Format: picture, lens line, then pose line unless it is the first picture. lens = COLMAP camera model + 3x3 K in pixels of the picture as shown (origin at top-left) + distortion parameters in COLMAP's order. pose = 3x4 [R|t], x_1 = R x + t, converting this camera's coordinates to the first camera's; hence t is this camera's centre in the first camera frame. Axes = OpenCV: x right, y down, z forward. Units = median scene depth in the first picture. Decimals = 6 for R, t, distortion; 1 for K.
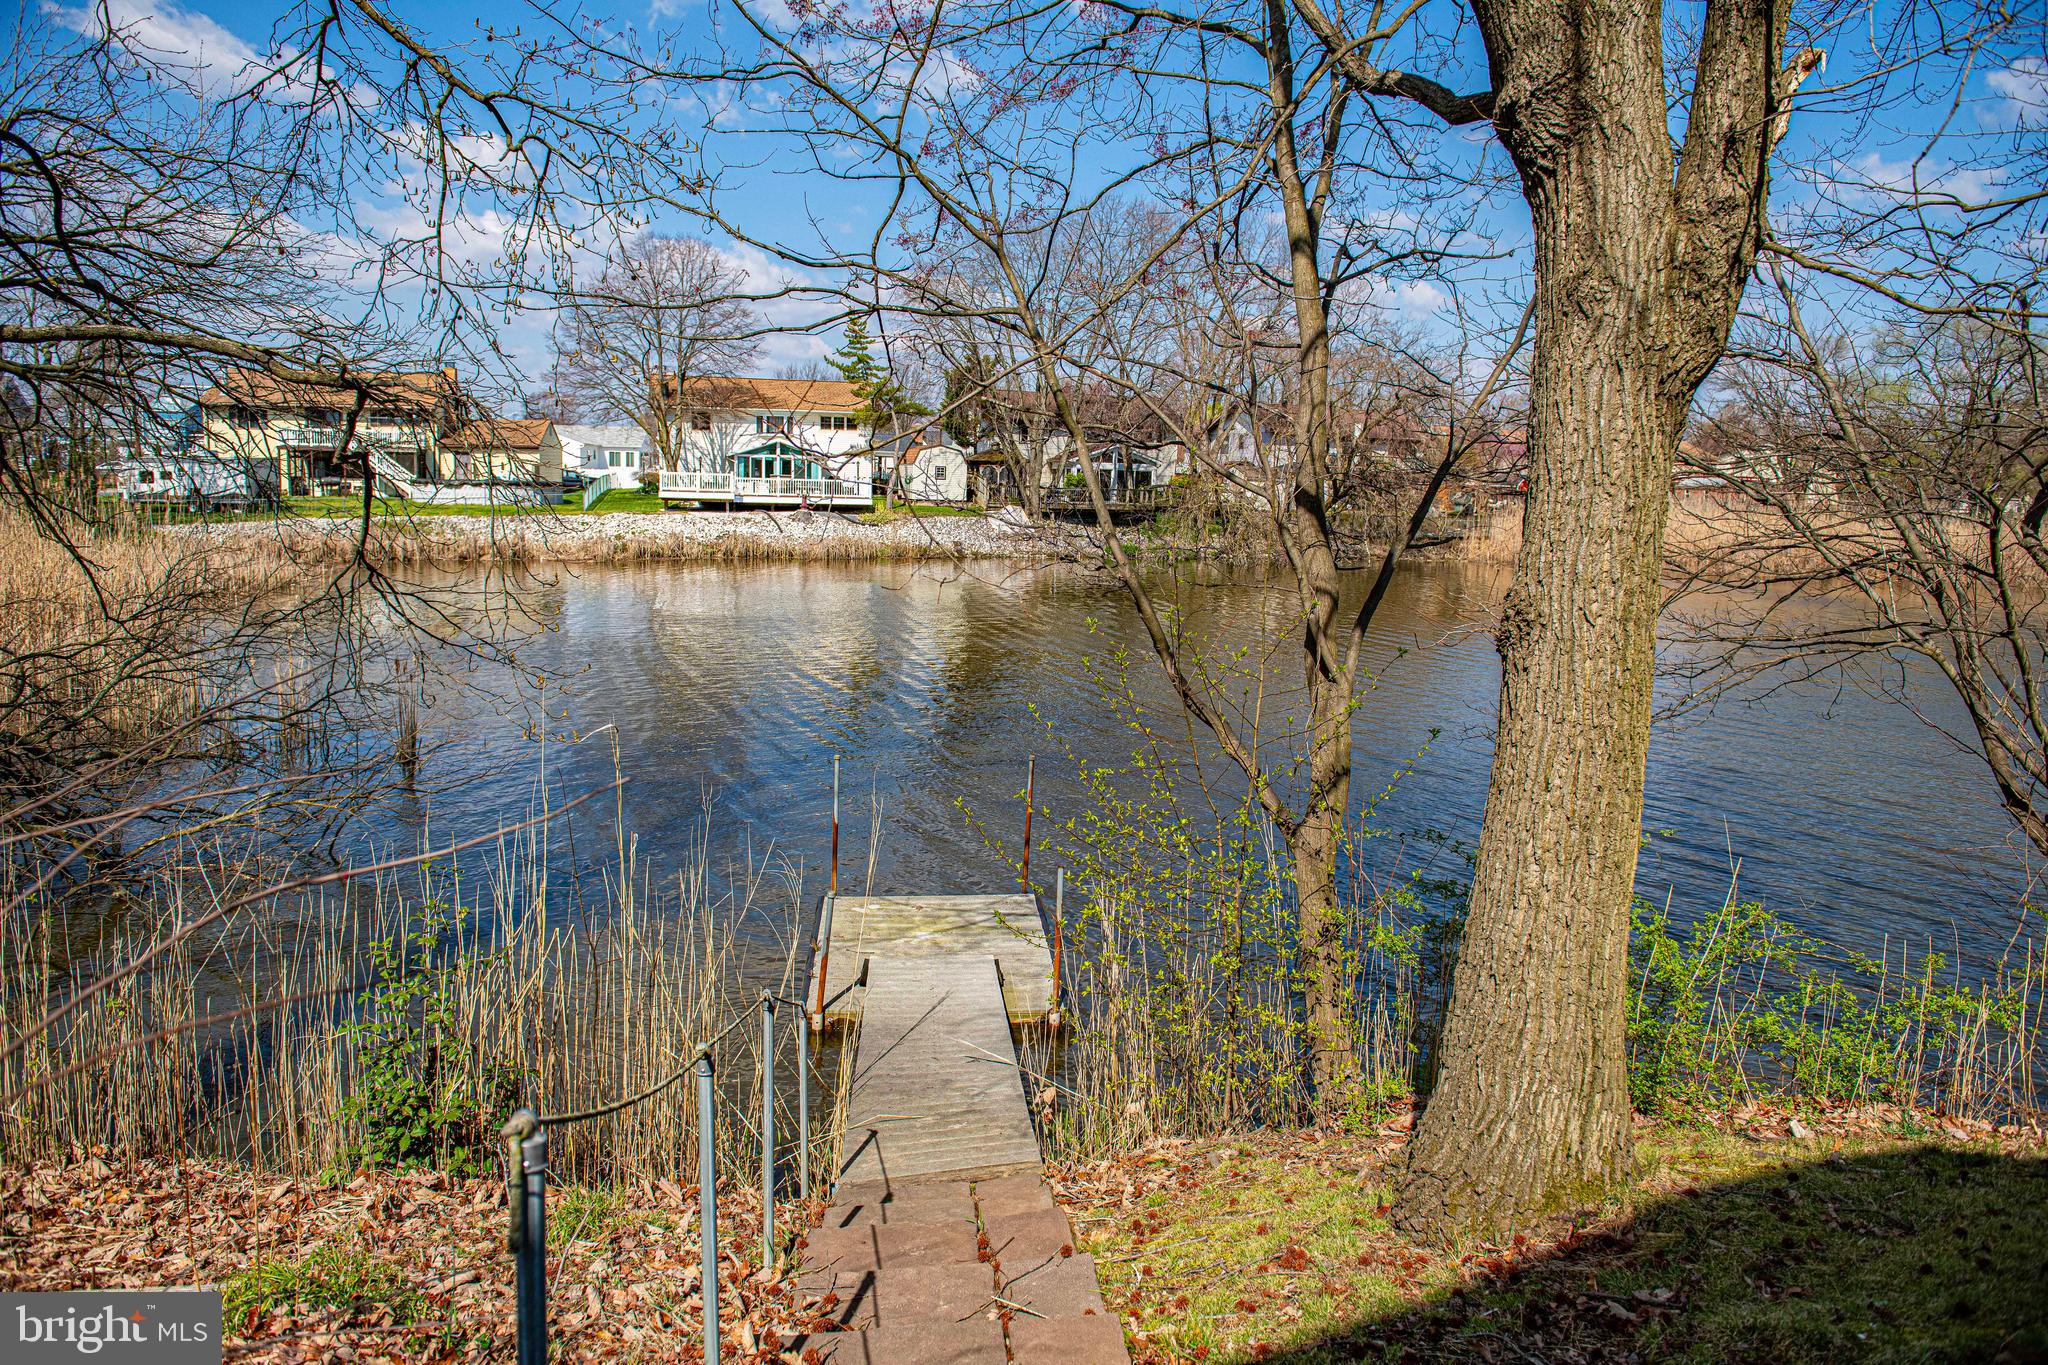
lens RADIAL K [[1416.0, 0, 1021.4], [0, 1416.0, 691.2], [0, 0, 1]] dist [-0.043008, 0.002509]
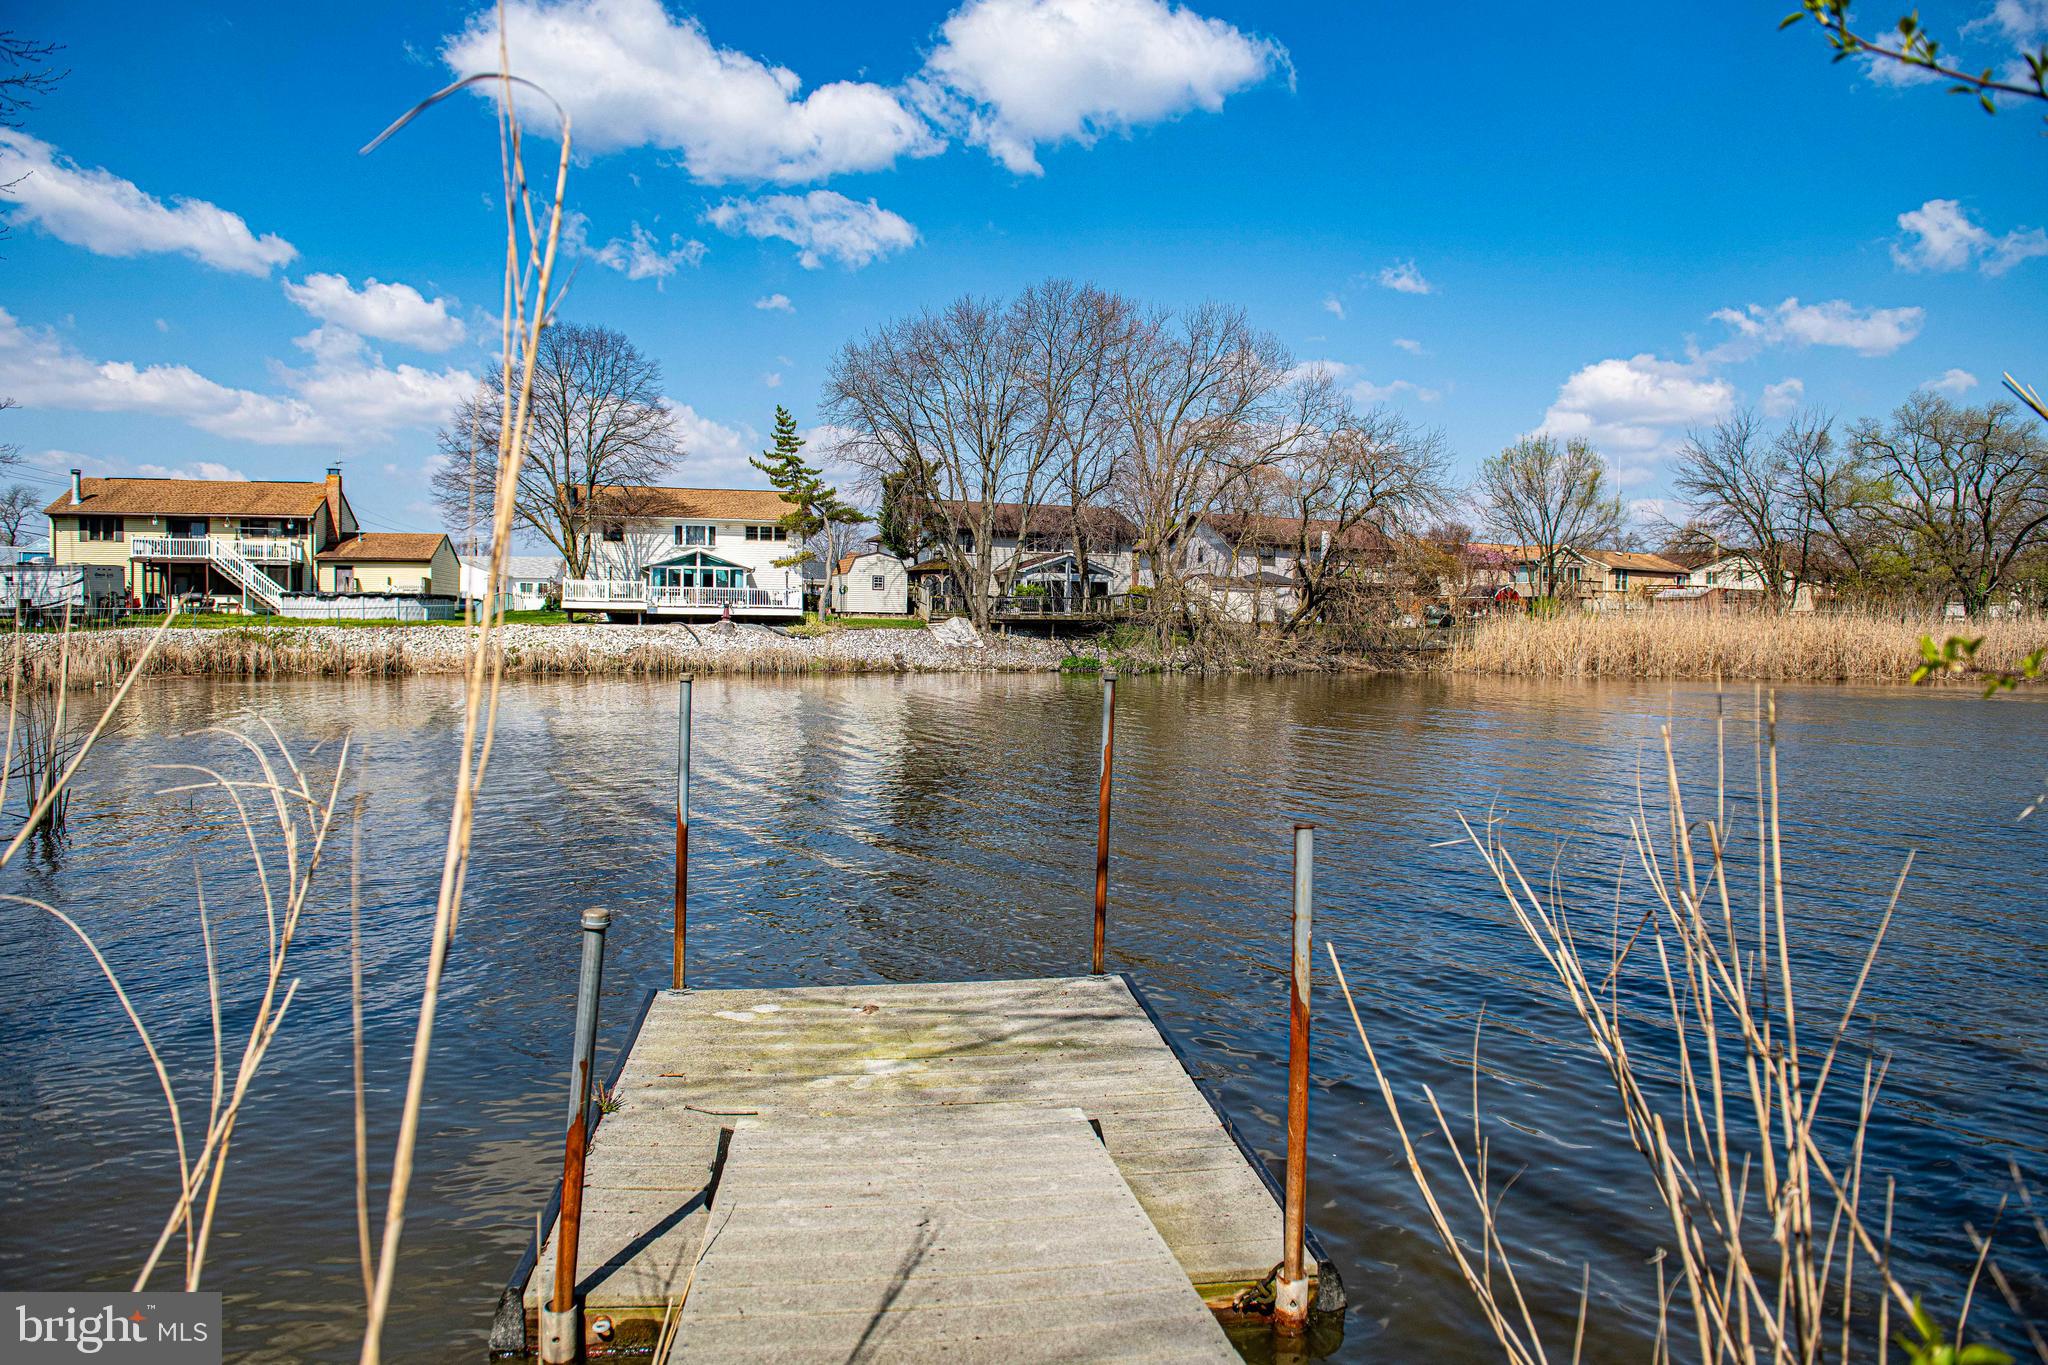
lens RADIAL K [[1416.0, 0, 1021.4], [0, 1416.0, 691.2], [0, 0, 1]] dist [-0.043008, 0.002509]
pose [[0.998832, -0.015159, 0.045873, -0.008211], [0.020275, 0.993365, -0.113204, 0.019810], [-0.043853, 0.114002, 0.992512, 0.103019]]
